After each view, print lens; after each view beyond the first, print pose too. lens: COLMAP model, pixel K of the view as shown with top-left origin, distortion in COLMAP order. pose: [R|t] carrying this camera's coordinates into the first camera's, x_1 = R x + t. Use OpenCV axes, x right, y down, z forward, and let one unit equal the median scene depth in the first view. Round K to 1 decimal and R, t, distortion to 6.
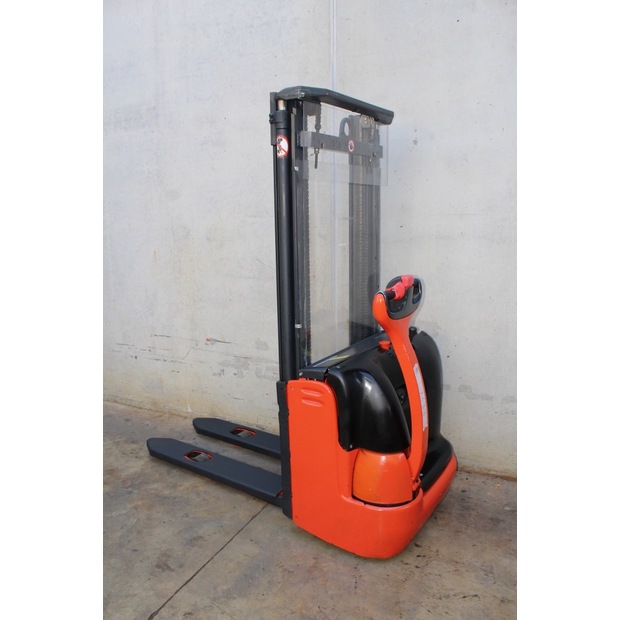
lens RADIAL K [[513.5, 0, 308.0], [0, 513.5, 315.3], [0, 0, 1]] dist [-0.162320, 0.138564]
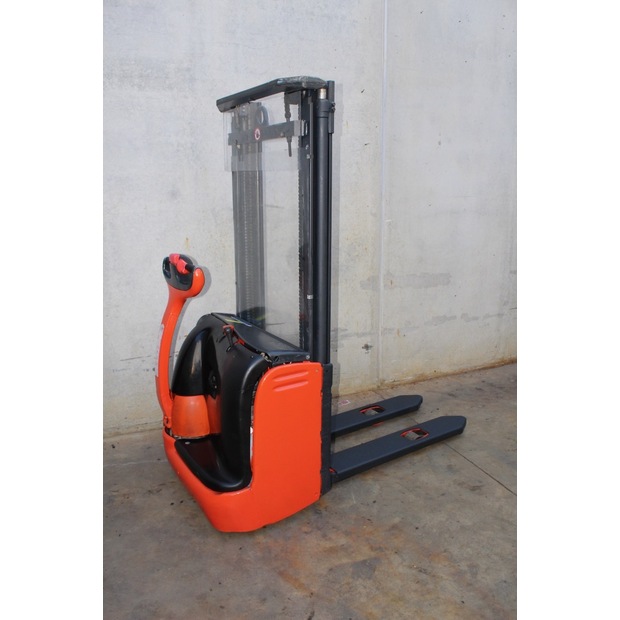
lens RADIAL K [[513.5, 0, 309.9], [0, 513.5, 314.5], [0, 0, 1]] dist [-0.162320, 0.138564]
pose [[0.652924, -0.175785, 0.736743, -0.918502], [0.141695, 0.983872, 0.109175, -0.070573], [-0.744051, 0.033110, 0.667301, 0.306843]]
